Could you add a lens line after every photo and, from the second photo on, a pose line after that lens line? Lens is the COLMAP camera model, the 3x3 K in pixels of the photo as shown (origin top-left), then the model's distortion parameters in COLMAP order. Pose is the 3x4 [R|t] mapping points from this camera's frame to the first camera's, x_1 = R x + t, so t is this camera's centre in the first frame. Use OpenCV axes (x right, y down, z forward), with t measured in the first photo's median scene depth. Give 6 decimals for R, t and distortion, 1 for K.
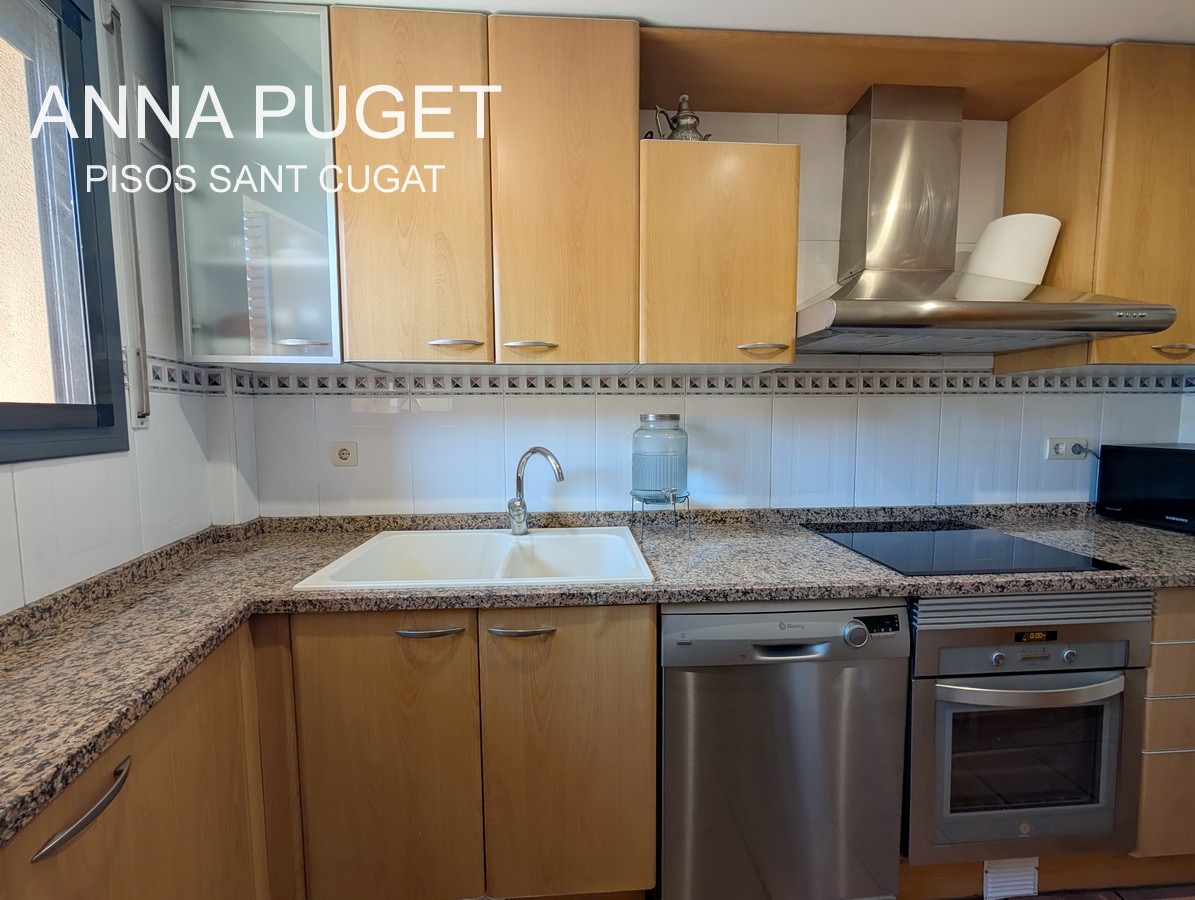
lens RADIAL K [[452.8, 0, 598.1], [0, 452.8, 445.5], [0, 0, 1]] dist [-0.001481, -0.000322]
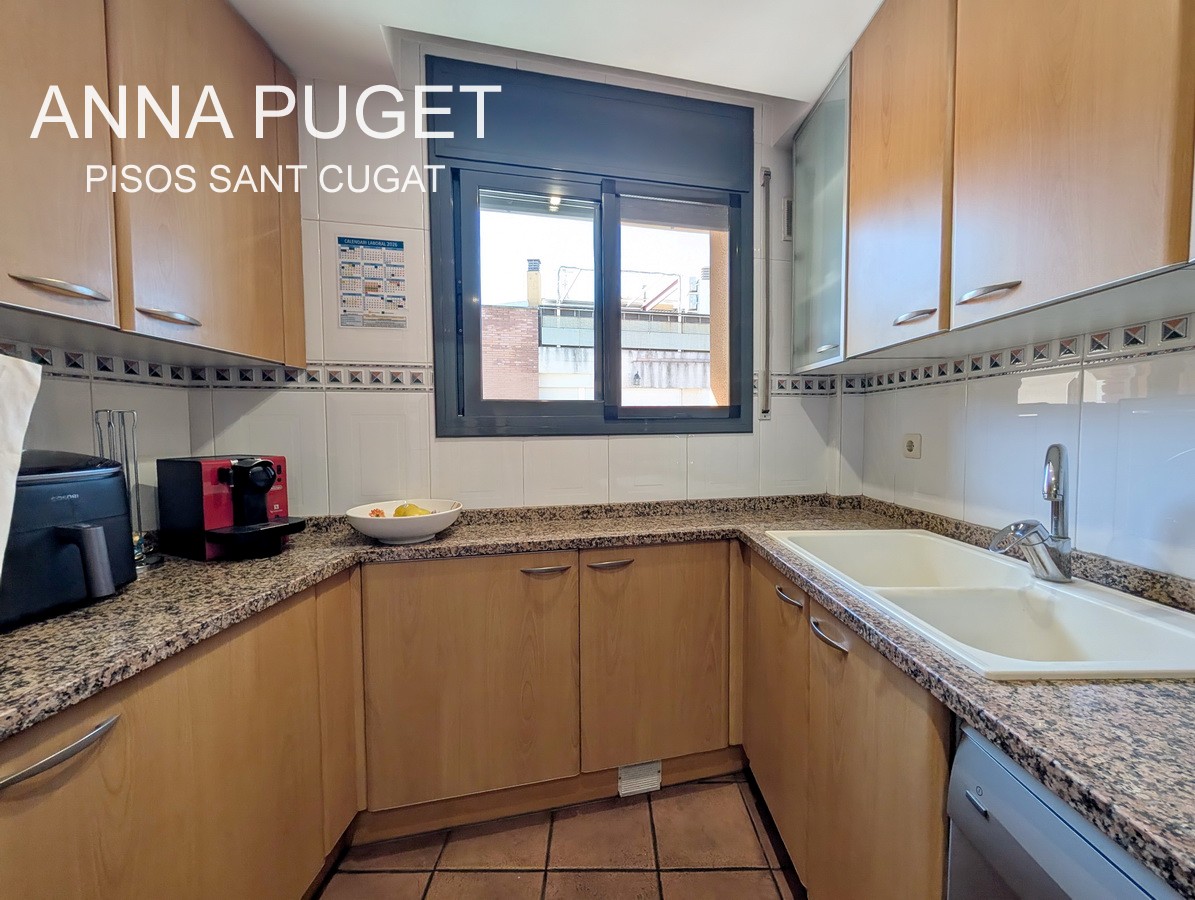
lens RADIAL K [[452.8, 0, 600.3], [0, 452.8, 447.1], [0, 0, 1]] dist [-0.001481, -0.000322]
pose [[-0.063833, 0.044924, -0.996949, 0.613008], [-0.054535, 0.997337, 0.048433, 0.013302], [0.996469, 0.057461, -0.061213, 0.477137]]
